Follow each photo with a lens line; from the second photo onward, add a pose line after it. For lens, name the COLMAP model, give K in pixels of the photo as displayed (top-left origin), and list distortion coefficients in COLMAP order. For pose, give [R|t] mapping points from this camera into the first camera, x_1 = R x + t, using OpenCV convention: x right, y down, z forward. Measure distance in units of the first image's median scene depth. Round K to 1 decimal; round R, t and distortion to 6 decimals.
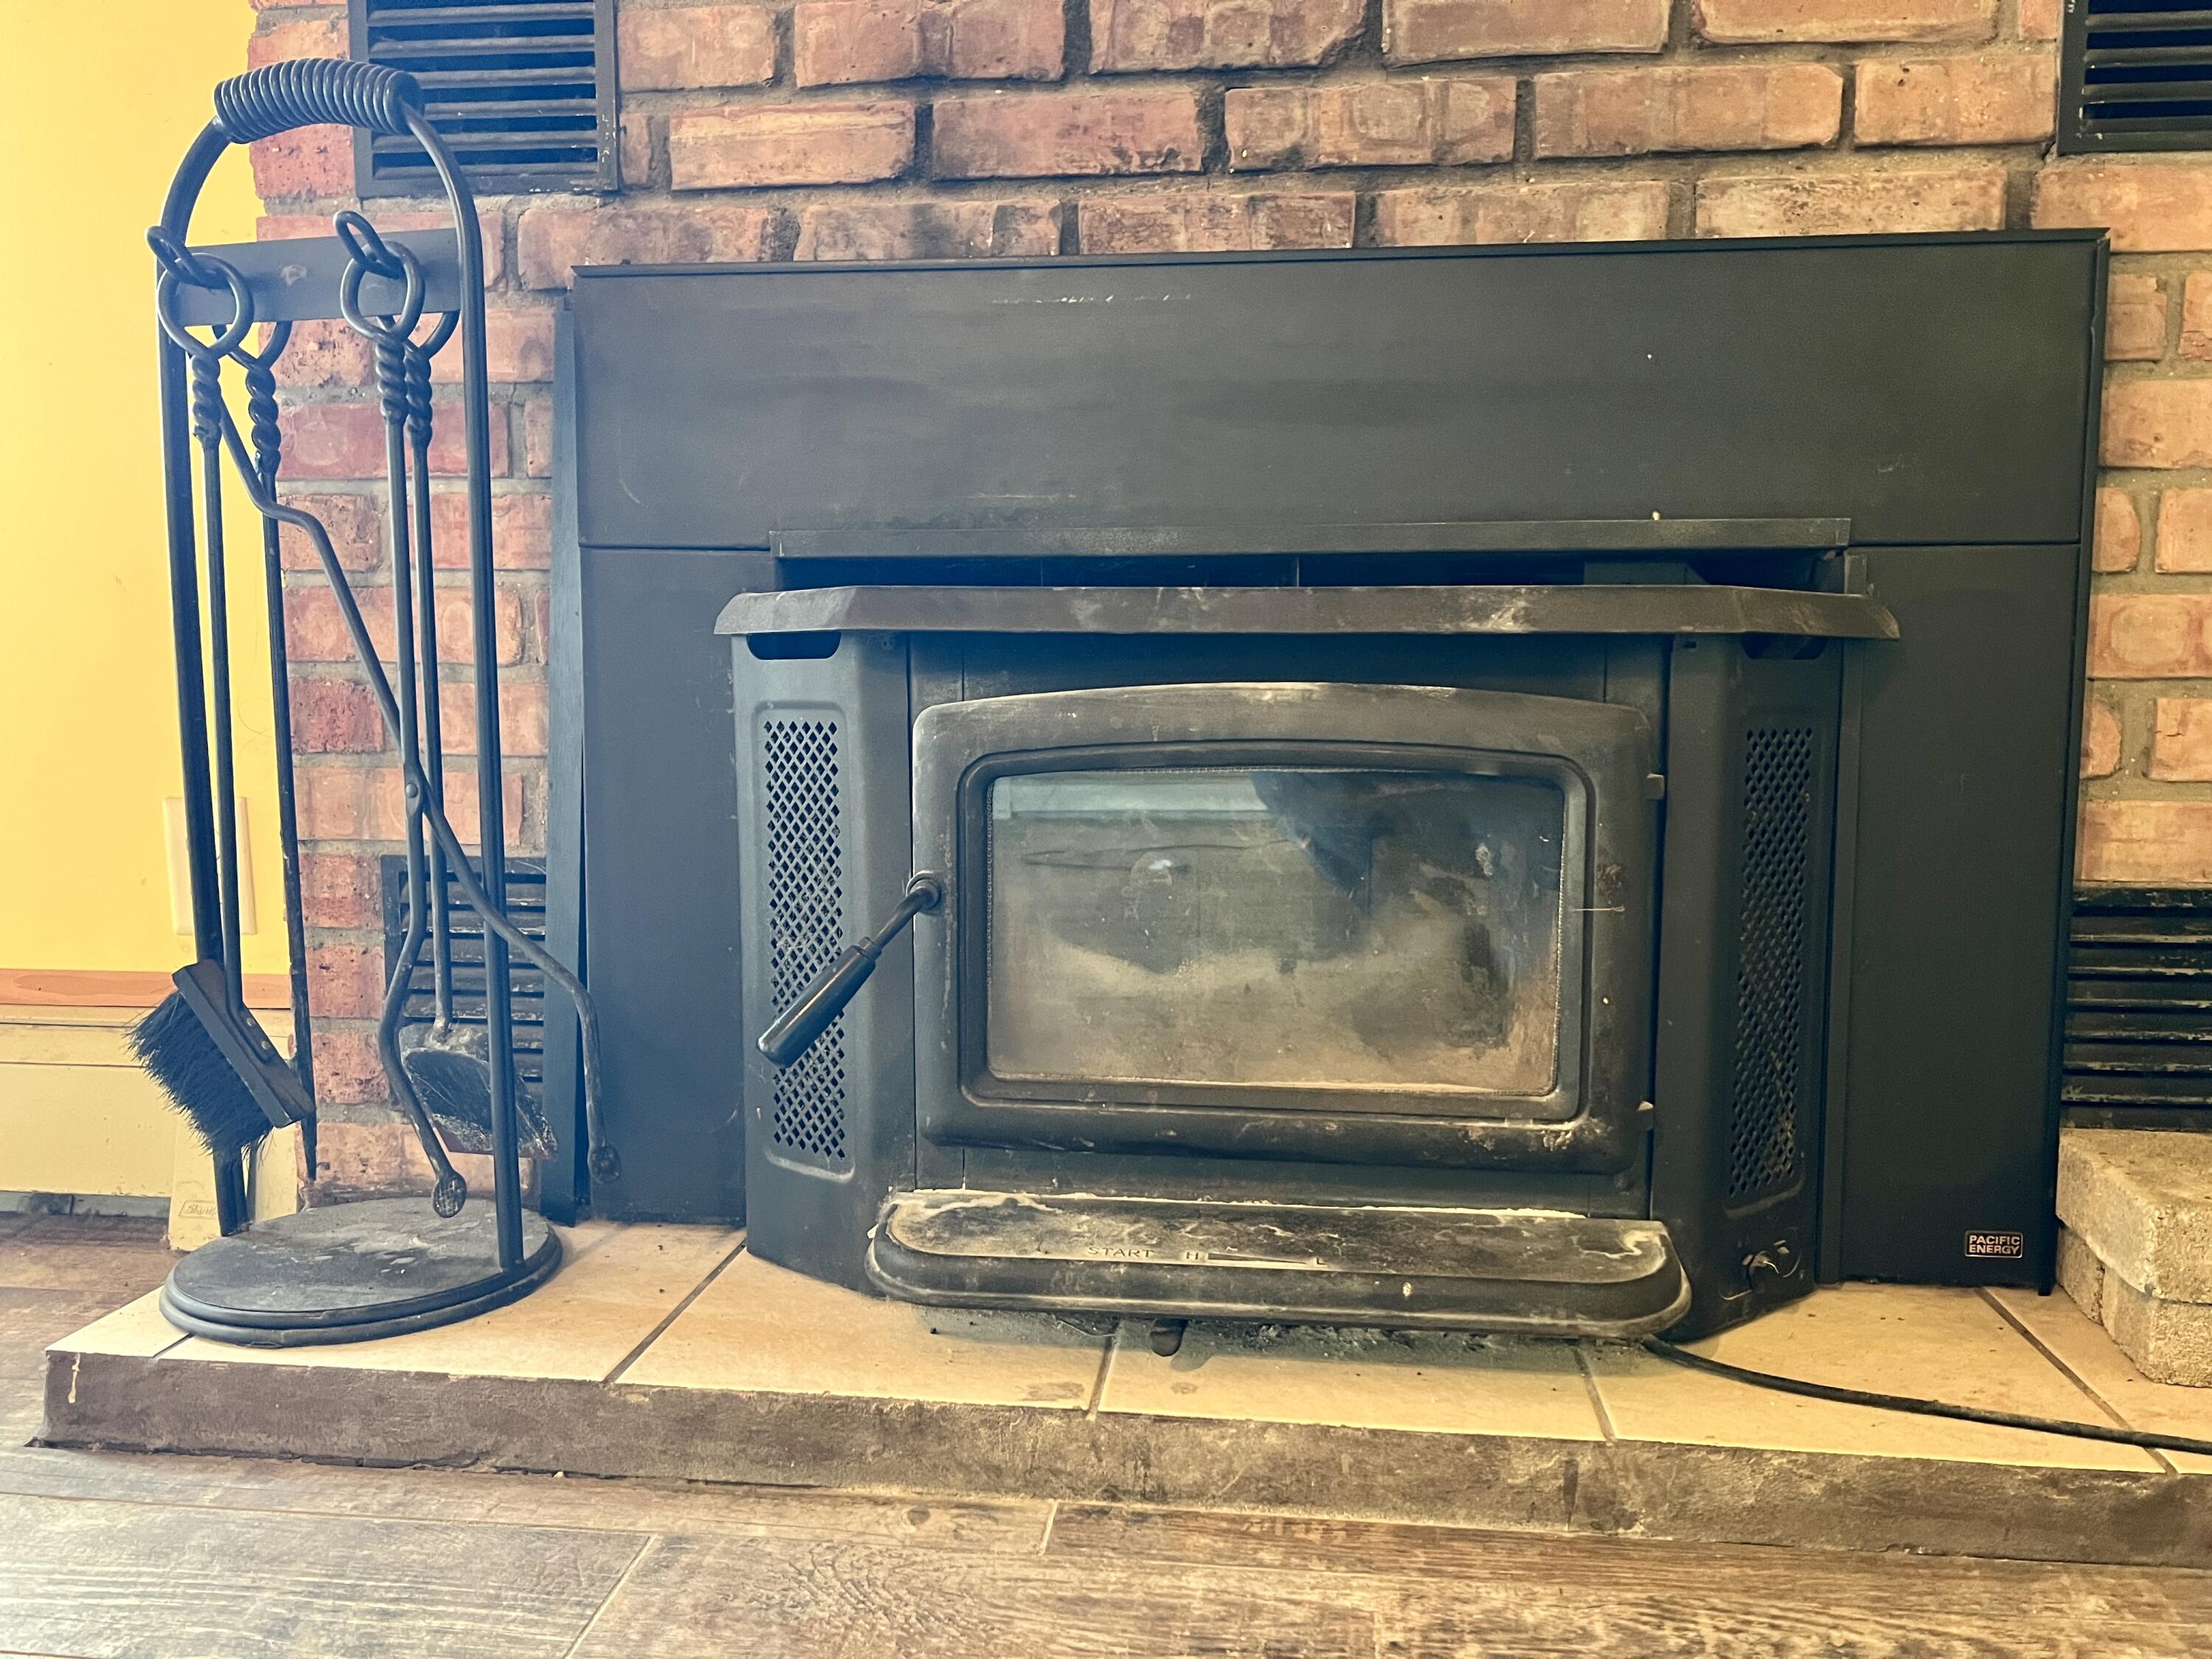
lens RADIAL K [[1678.8, 0, 1092.2], [0, 1678.8, 841.2], [0, 0, 1]] dist [0.033341, -0.038361]
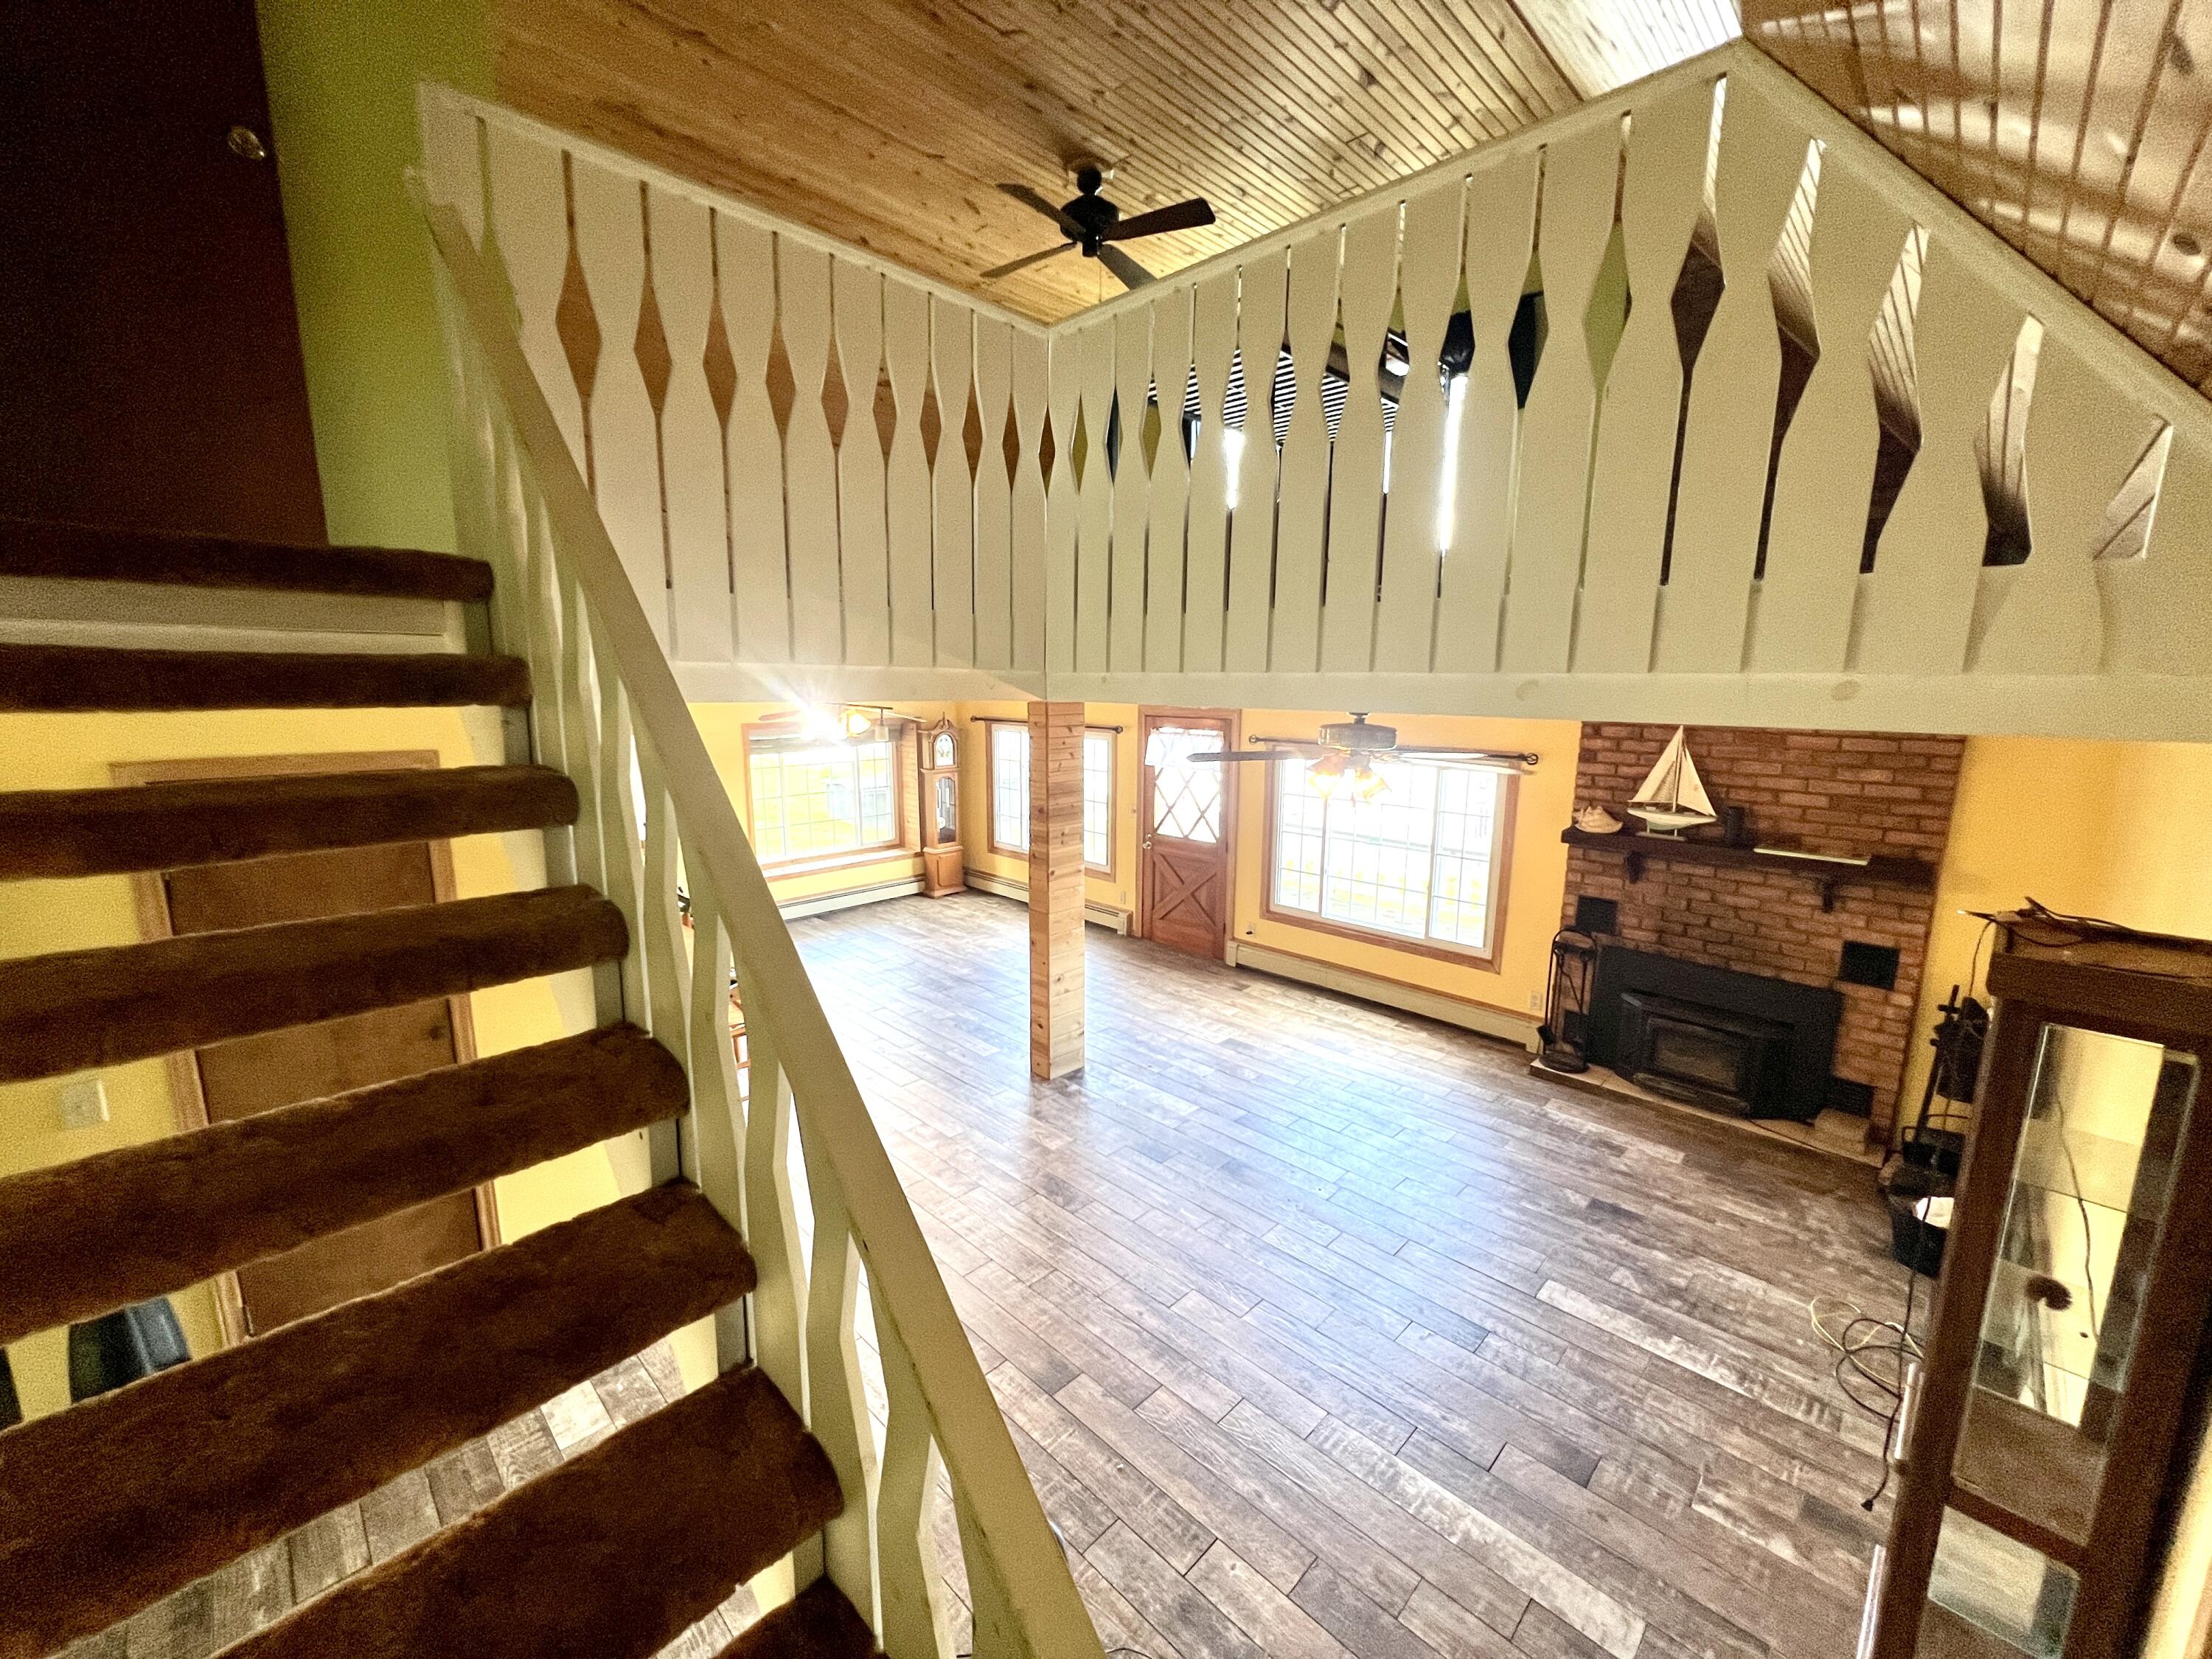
lens RADIAL K [[884.5, 0, 1101.4], [0, 884.5, 833.9], [0, 0, 1]] dist [-0.000010, -0.000648]
pose [[0.783314, 0.111790, -0.611491, 0.337802], [-0.072914, 0.993430, 0.088211, -1.139544], [0.617335, -0.024511, 0.786319, -3.984883]]
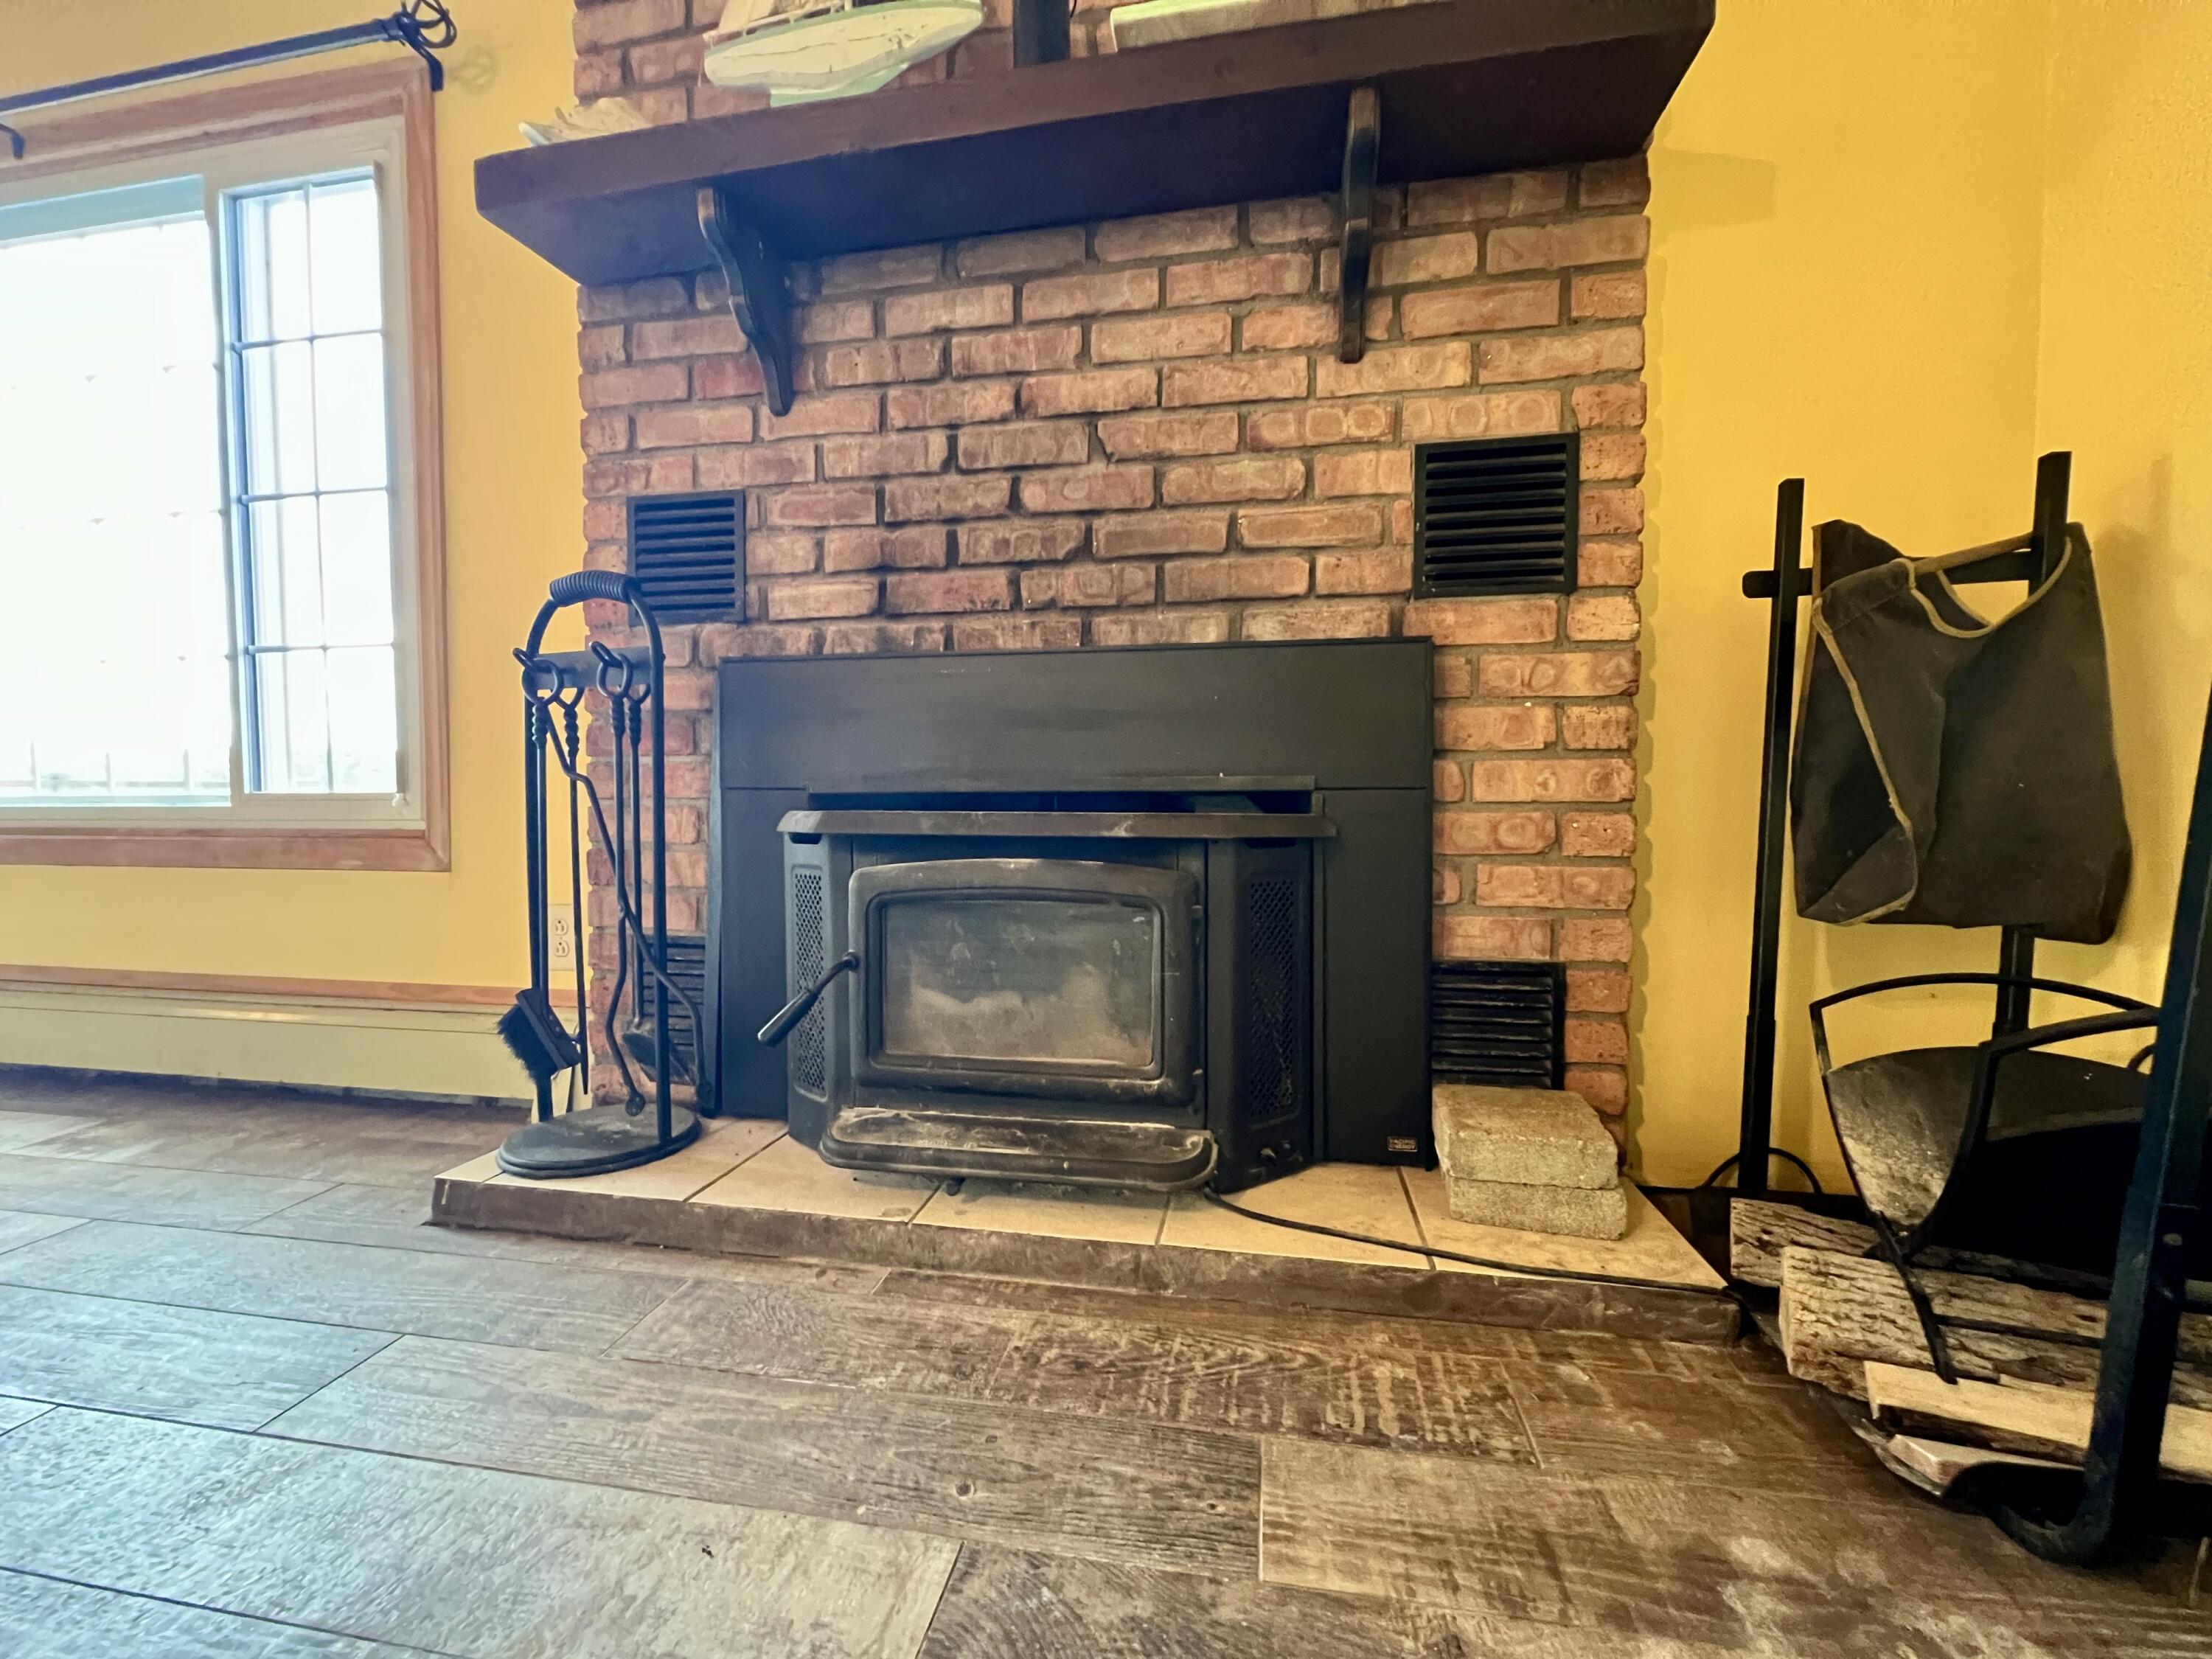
lens RADIAL K [[888.6, 0, 1106.5], [0, 888.6, 835.4], [0, 0, 1]] dist [-0.002121, -0.000852]
pose [[0.998097, -0.000732, -0.061657, 0.265117], [-0.003739, 0.997370, -0.072378, -0.042492], [0.061548, 0.072471, 0.995470, -0.067485]]
